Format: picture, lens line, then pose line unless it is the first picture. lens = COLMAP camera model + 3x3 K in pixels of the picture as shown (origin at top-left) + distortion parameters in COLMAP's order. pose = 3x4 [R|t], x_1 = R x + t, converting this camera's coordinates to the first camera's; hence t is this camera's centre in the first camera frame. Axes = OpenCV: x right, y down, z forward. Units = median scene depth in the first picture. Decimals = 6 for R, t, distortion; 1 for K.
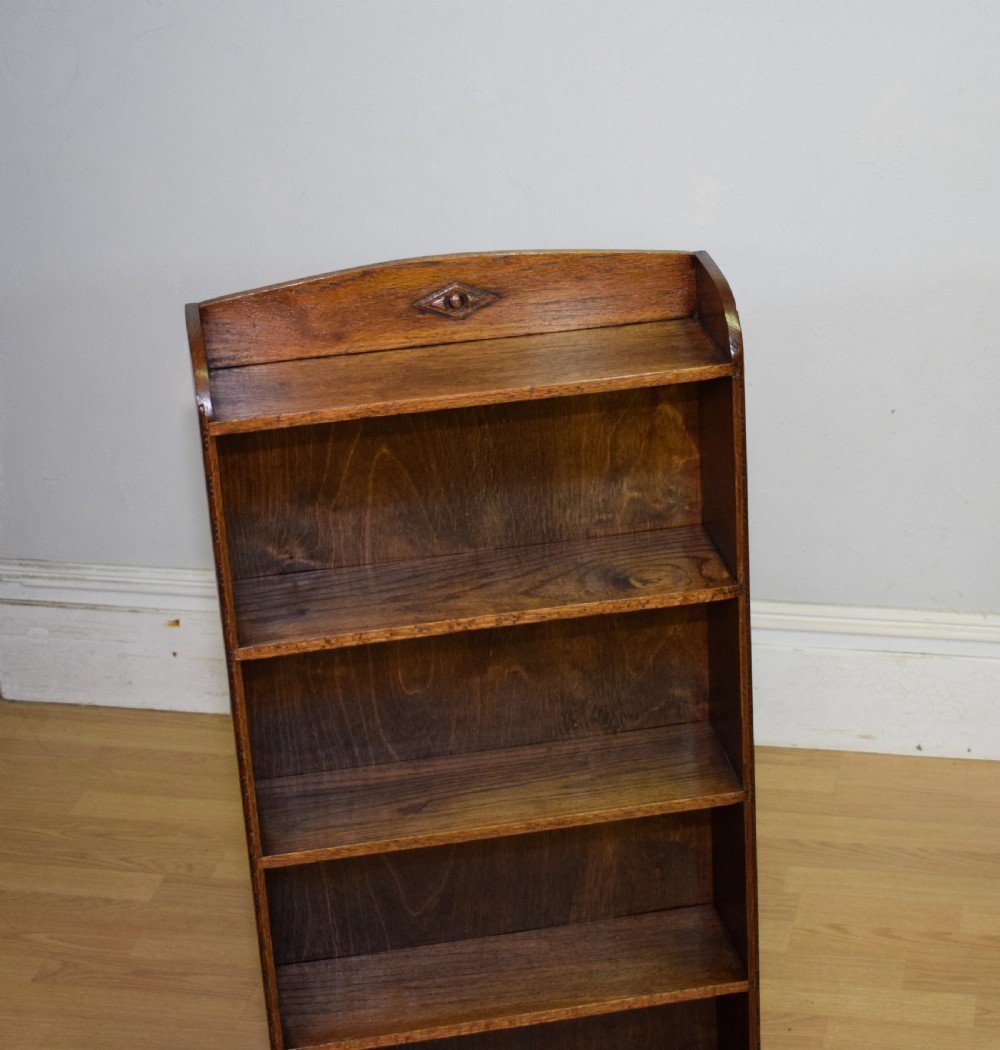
lens RADIAL K [[2483.5, 0, 613.0], [0, 2483.5, 522.7], [0, 0, 1]] dist [-0.017964, 0.163021]
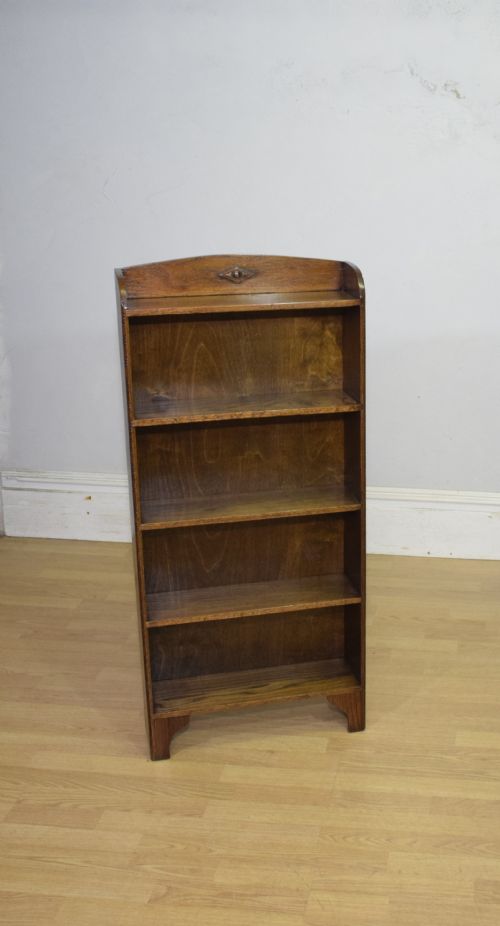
lens RADIAL K [[1118.5, 0, 378.6], [0, 1118.5, 480.9], [0, 0, 1]] dist [-0.002569, -0.026551]
pose [[0.995216, 0.017500, 0.096116, -0.028604], [-0.007711, 0.994828, -0.101284, 0.191753], [-0.097391, 0.100058, 0.990204, 0.005874]]
